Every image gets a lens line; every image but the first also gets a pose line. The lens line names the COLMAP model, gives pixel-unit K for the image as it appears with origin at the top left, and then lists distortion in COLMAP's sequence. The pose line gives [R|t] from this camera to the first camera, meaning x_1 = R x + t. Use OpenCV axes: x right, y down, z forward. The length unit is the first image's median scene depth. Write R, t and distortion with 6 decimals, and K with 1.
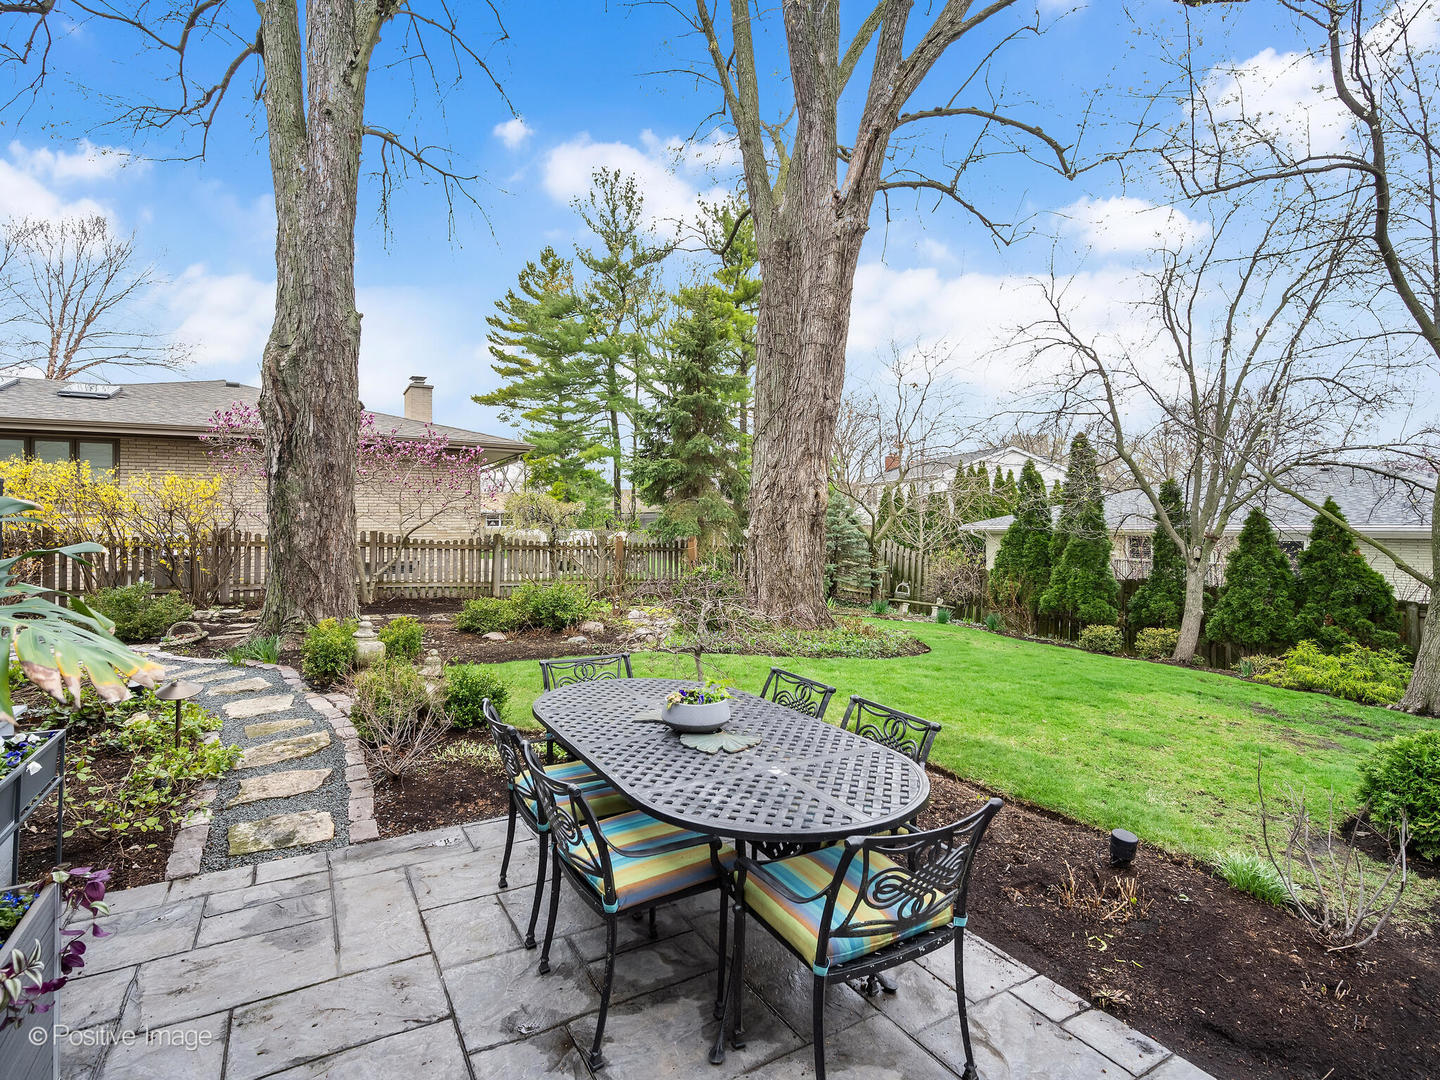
lens RADIAL K [[724.7, 0, 720.0], [0, 724.7, 540.0], [0, 0, 1]] dist [0.001350, 0.000222]
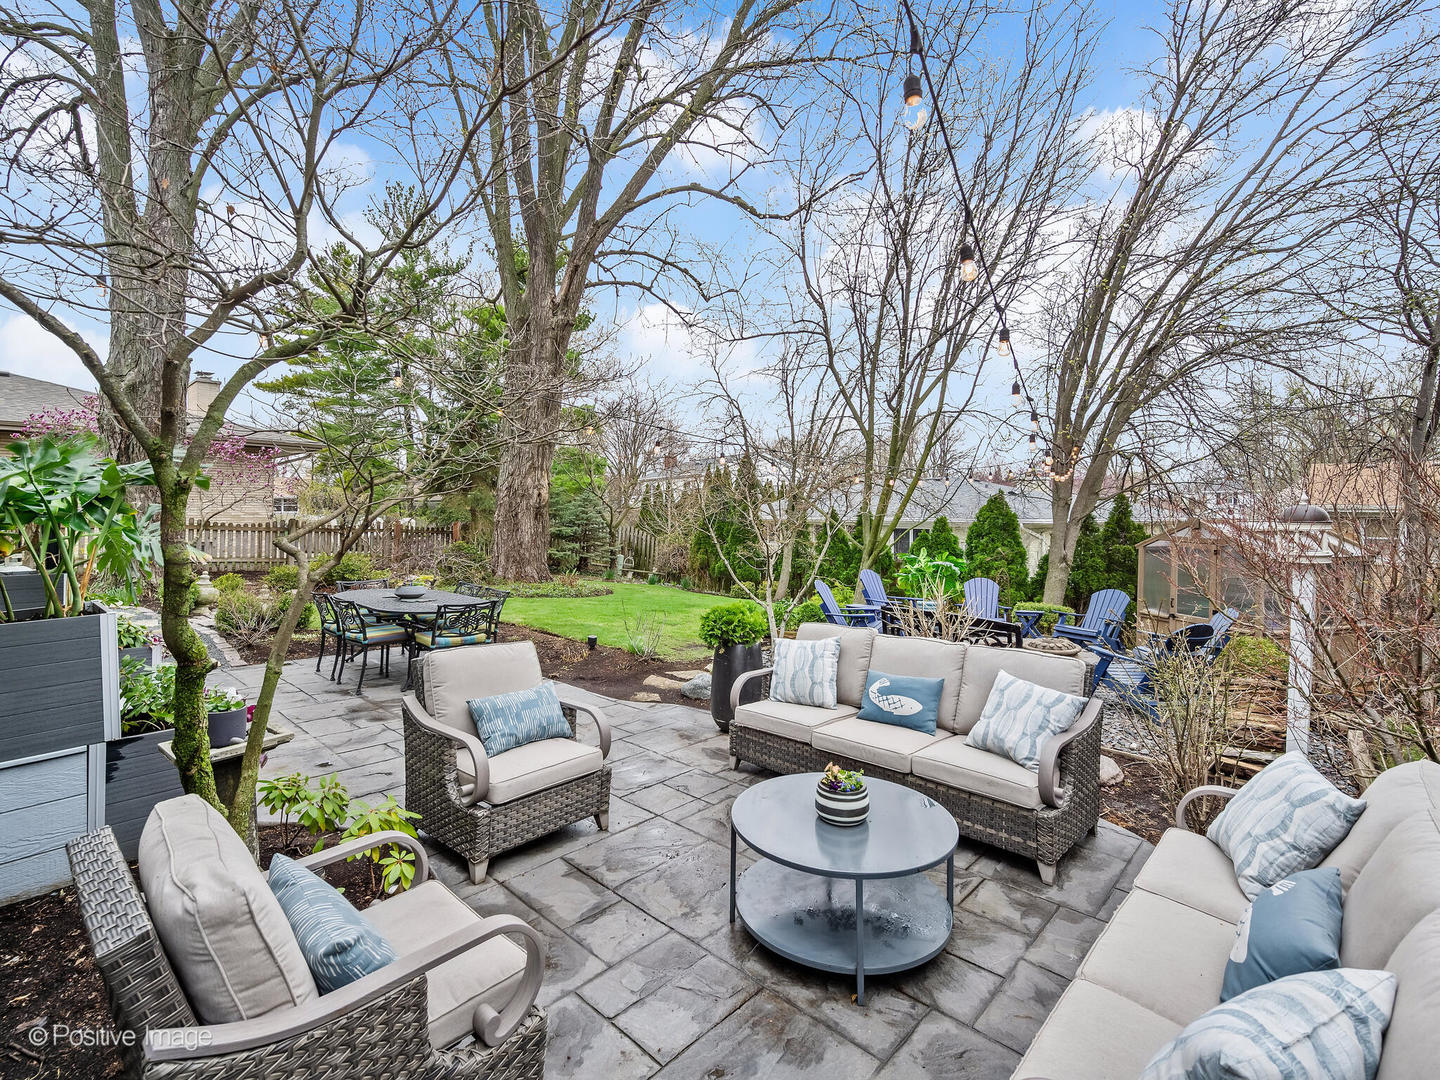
lens RADIAL K [[657.3, 0, 717.8], [0, 657.3, 521.7], [0, 0, 1]] dist [0.022273, -0.021869]
pose [[0.958237, 0.007613, 0.285873, 0.064802], [-0.005126, 0.999942, -0.009447, 0.003798], [-0.285928, 0.007587, 0.958221, -0.285396]]
